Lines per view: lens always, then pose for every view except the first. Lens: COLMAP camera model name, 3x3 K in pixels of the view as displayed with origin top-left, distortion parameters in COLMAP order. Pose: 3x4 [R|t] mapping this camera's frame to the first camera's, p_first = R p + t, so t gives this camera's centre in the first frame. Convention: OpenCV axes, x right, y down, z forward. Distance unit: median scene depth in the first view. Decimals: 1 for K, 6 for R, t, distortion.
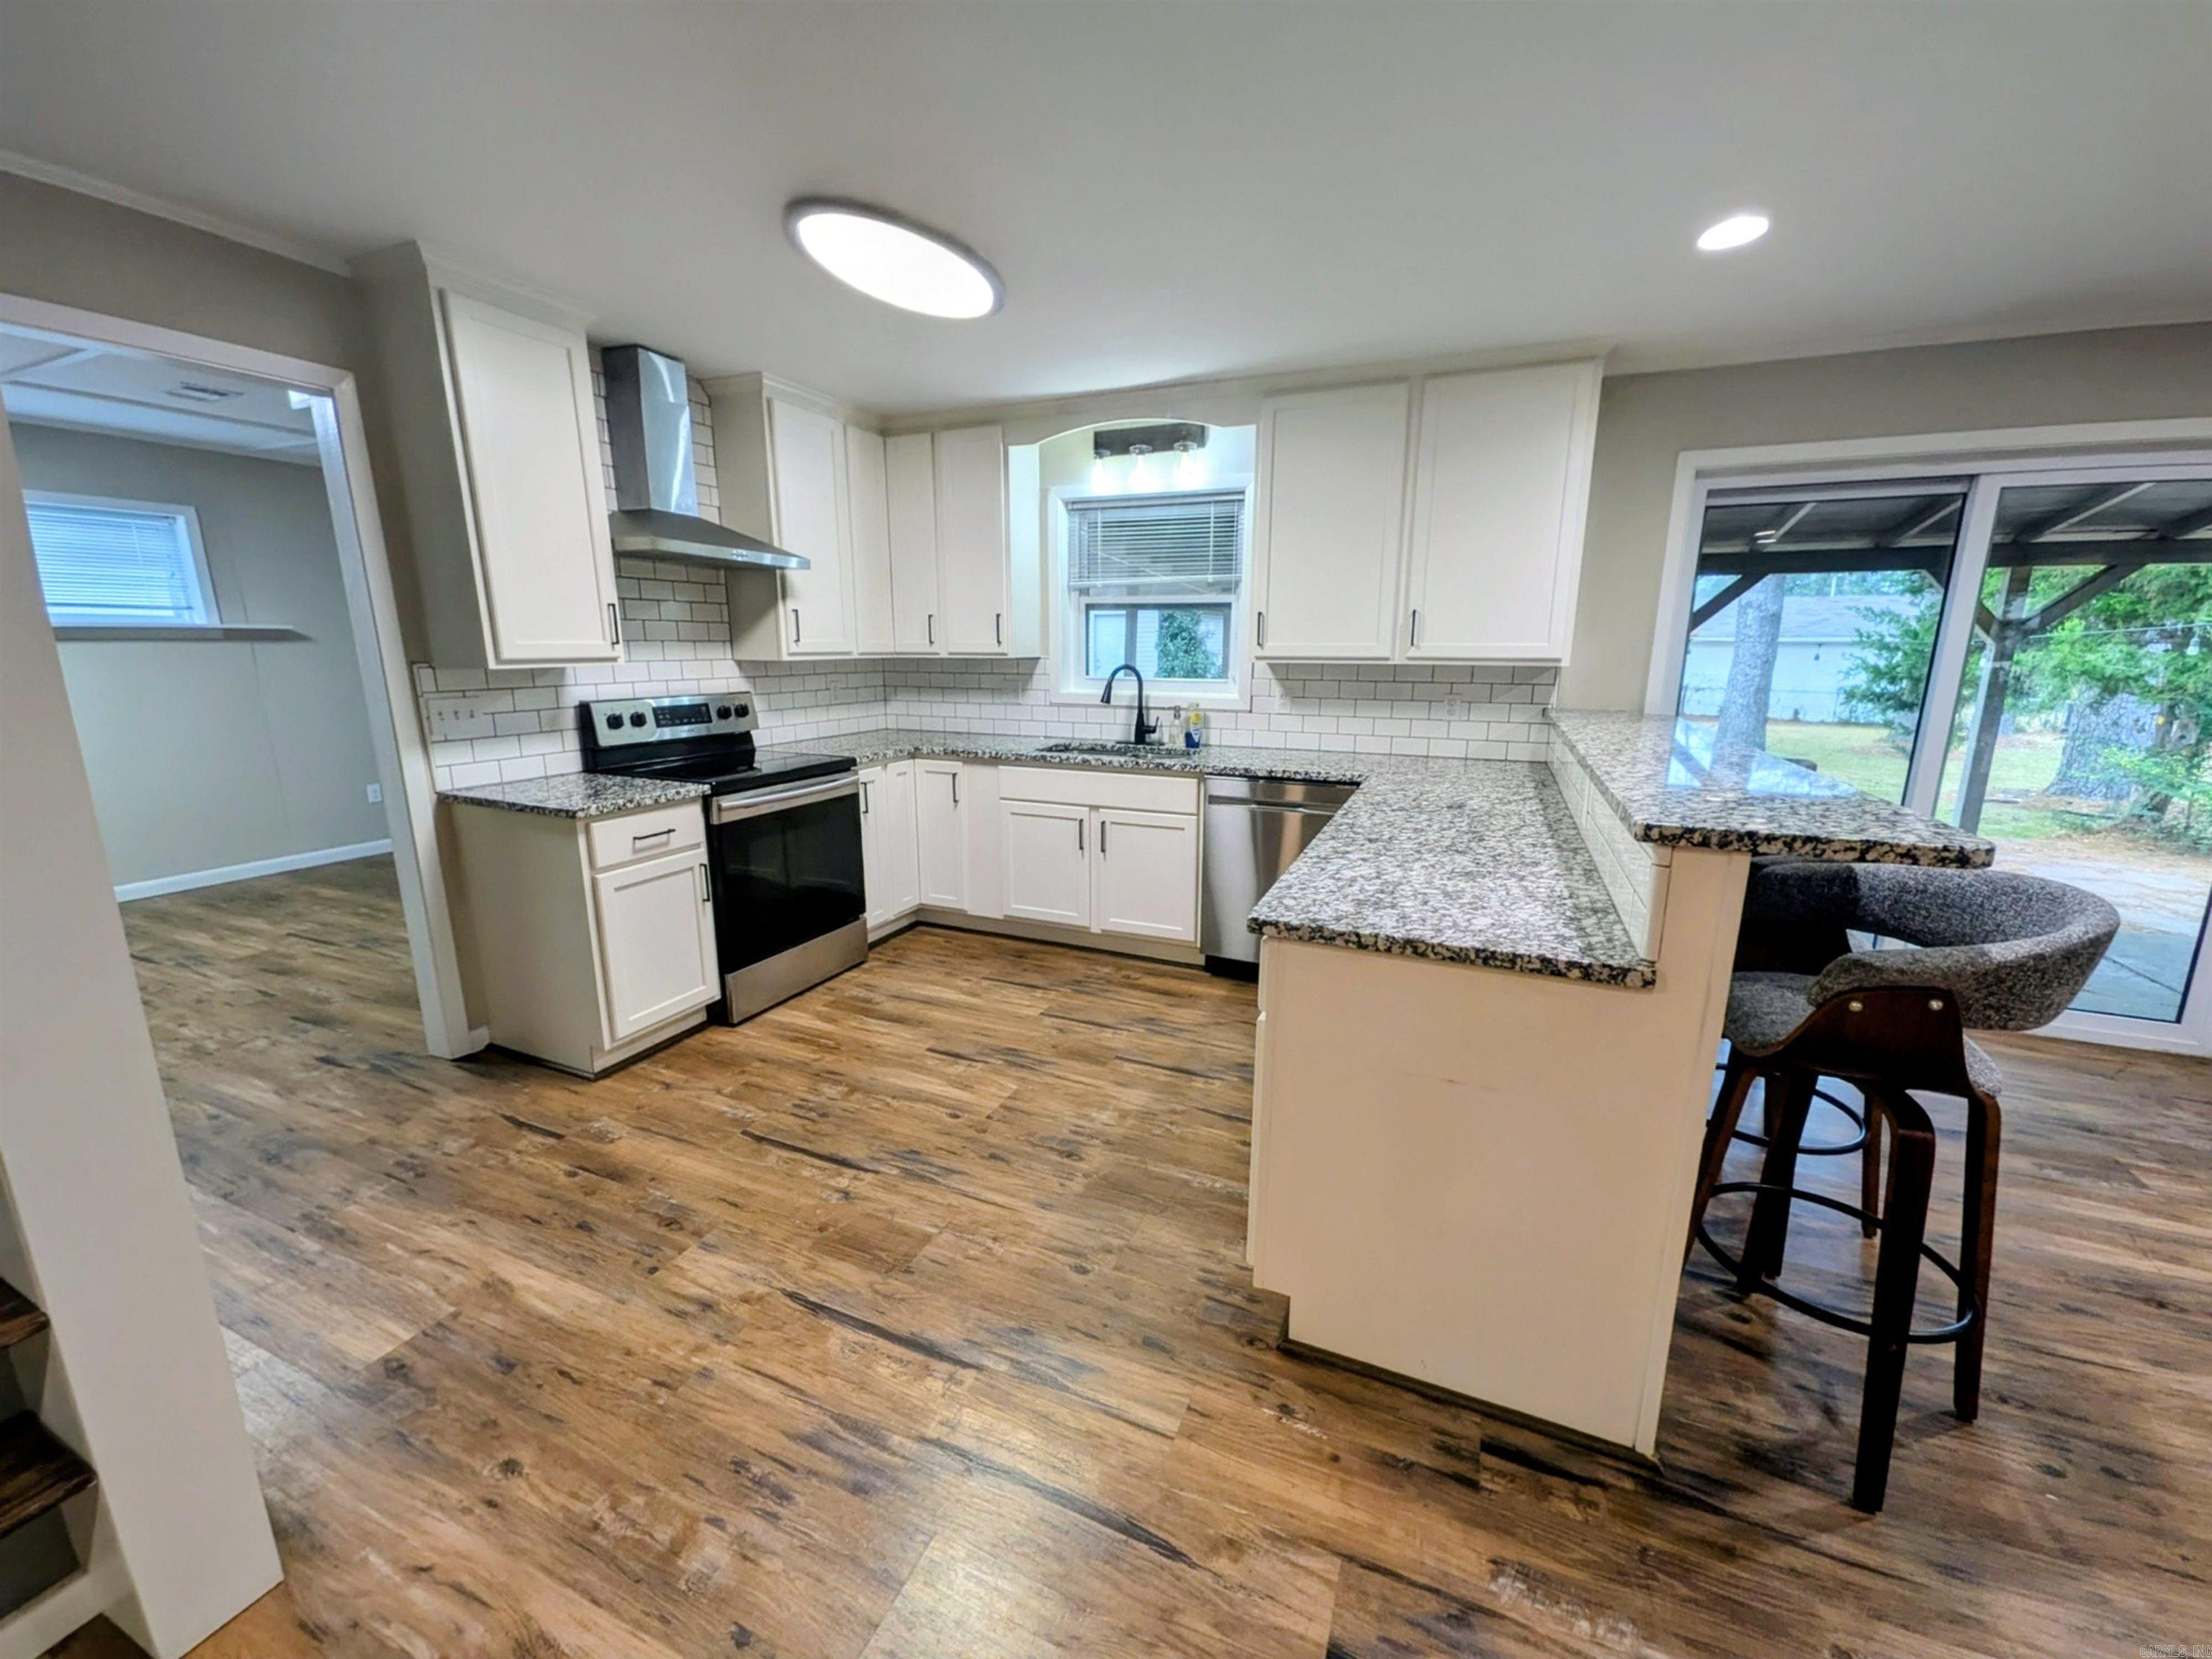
lens RADIAL K [[898.5, 0, 1171.3], [0, 898.5, 828.5], [0, 0, 1]] dist [0.008871, -0.002899]
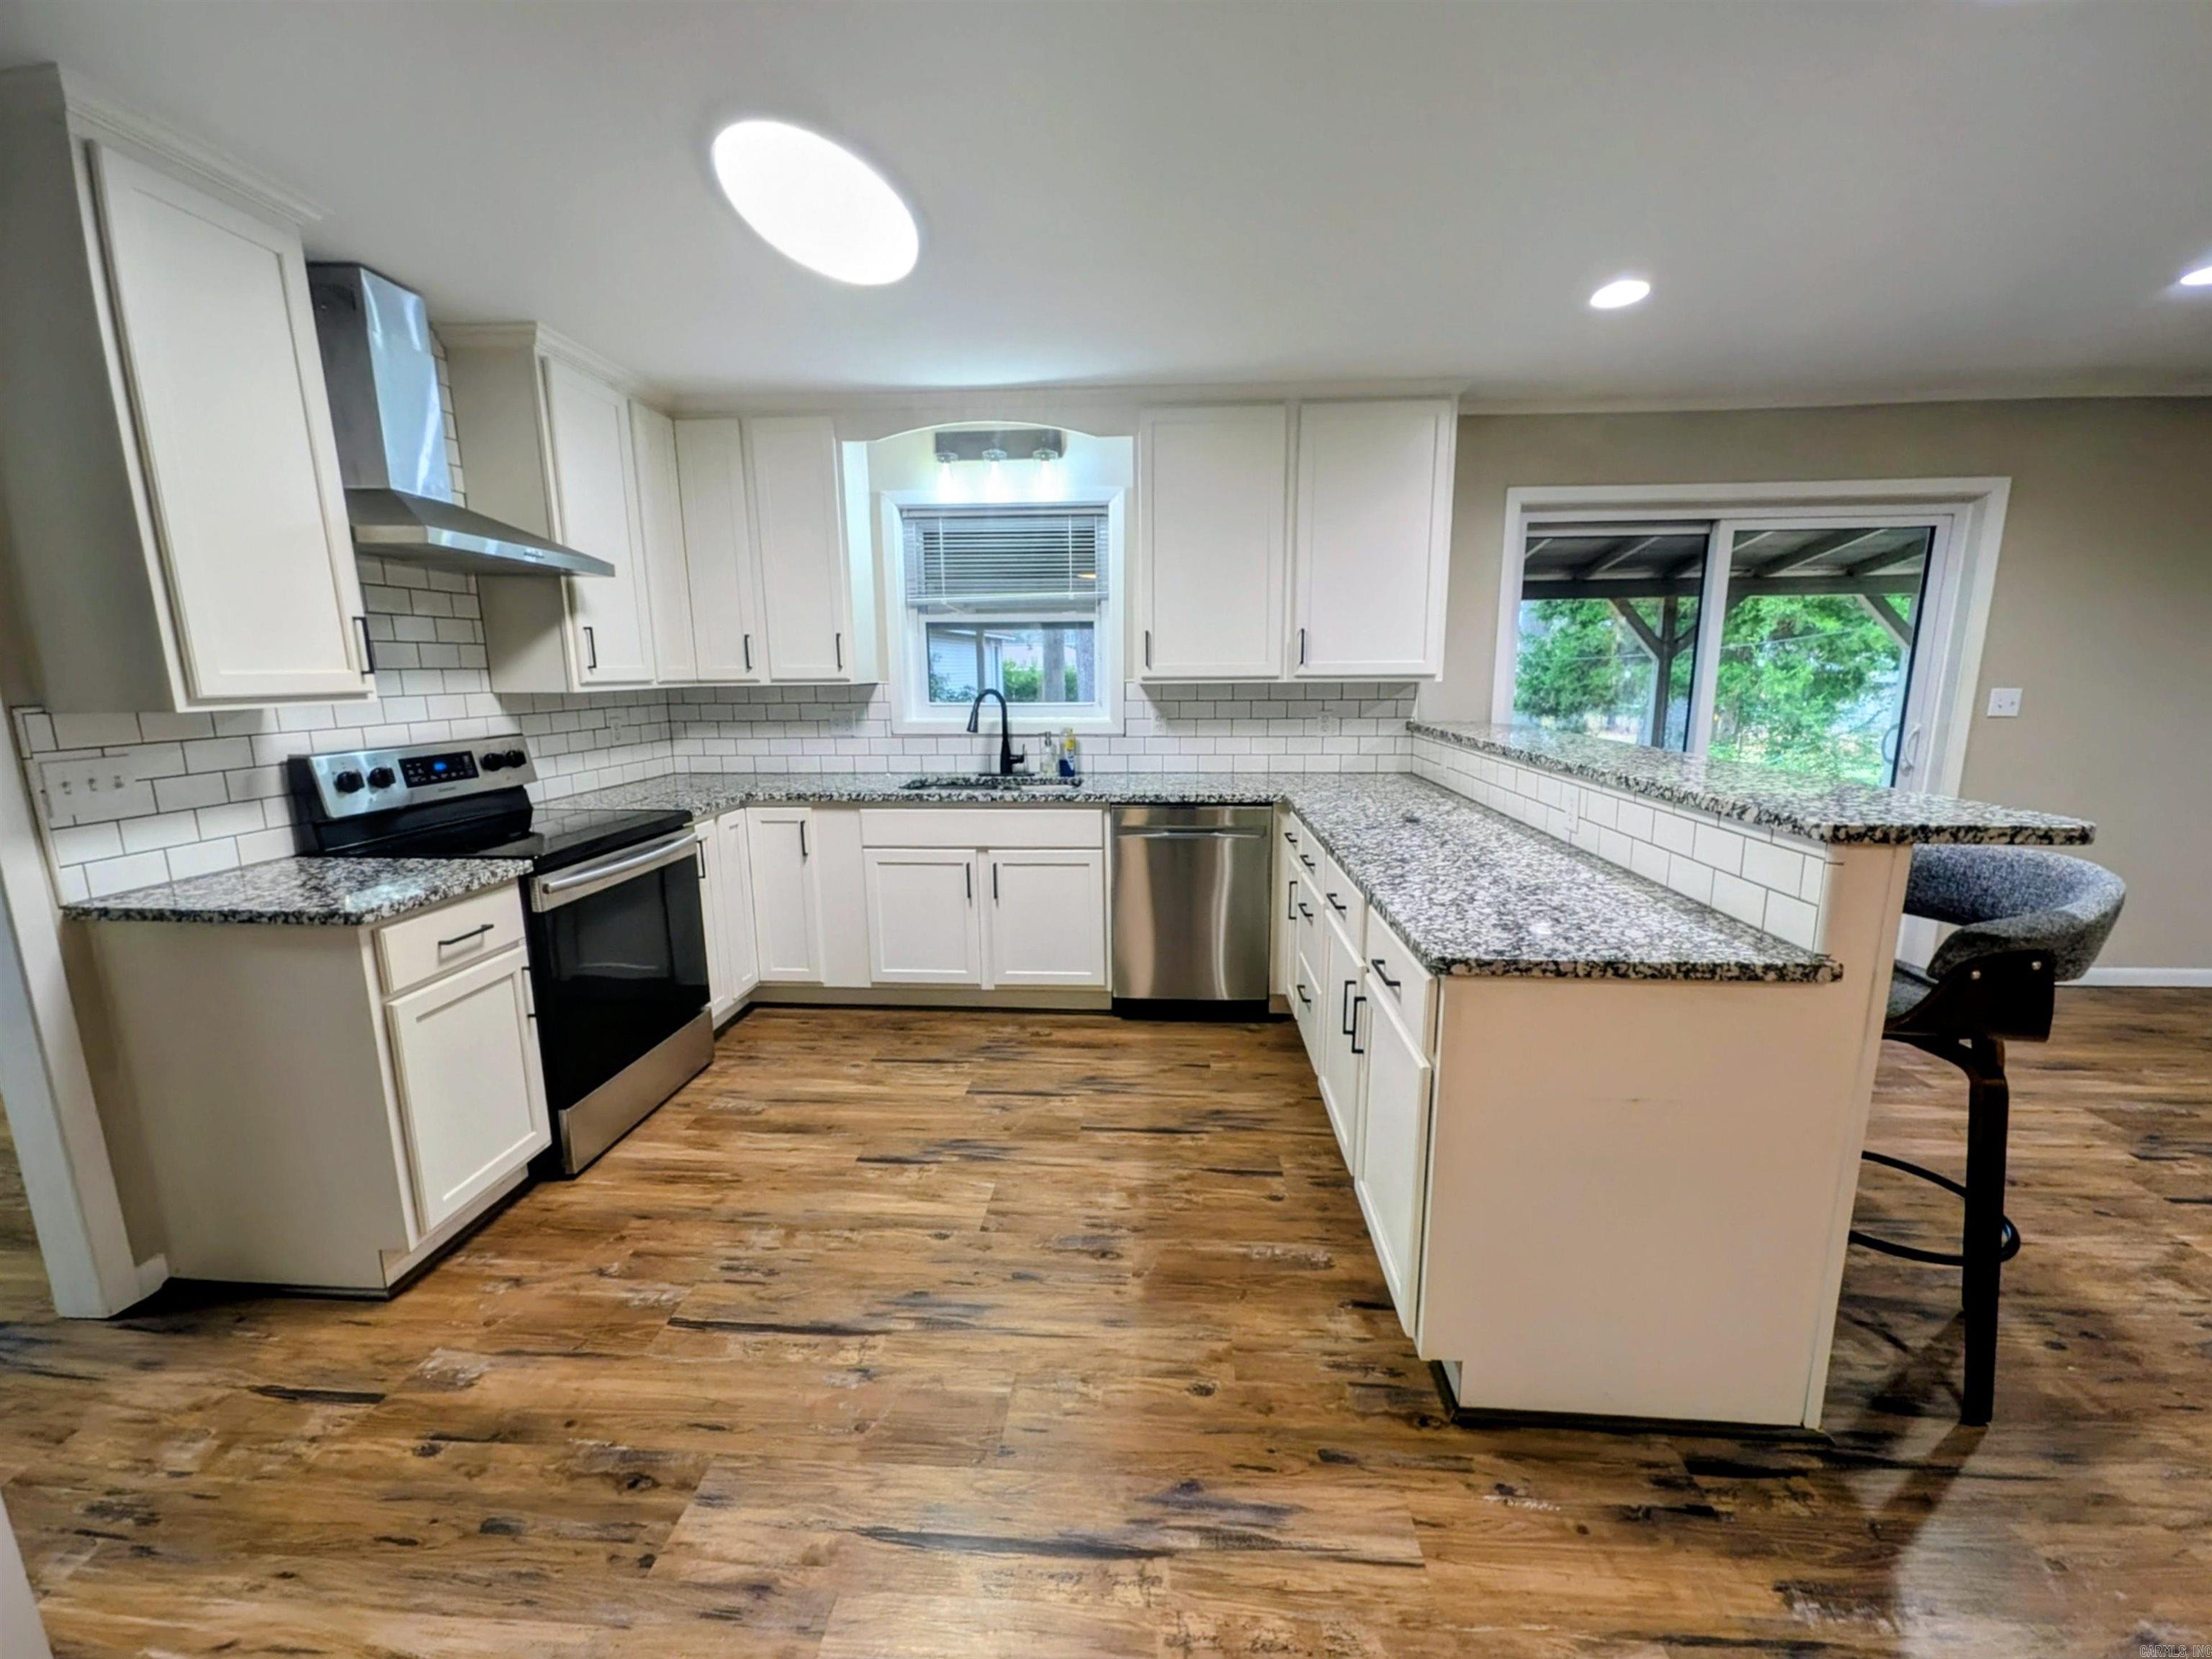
lens RADIAL K [[898.5, 0, 1172.0], [0, 898.5, 823.0], [0, 0, 1]] dist [0.008871, -0.002899]
pose [[0.943151, -0.068975, 0.325129, -0.255138], [0.079096, 0.996705, -0.017998, -0.023471], [-0.322816, 0.042691, 0.945498, 0.123152]]
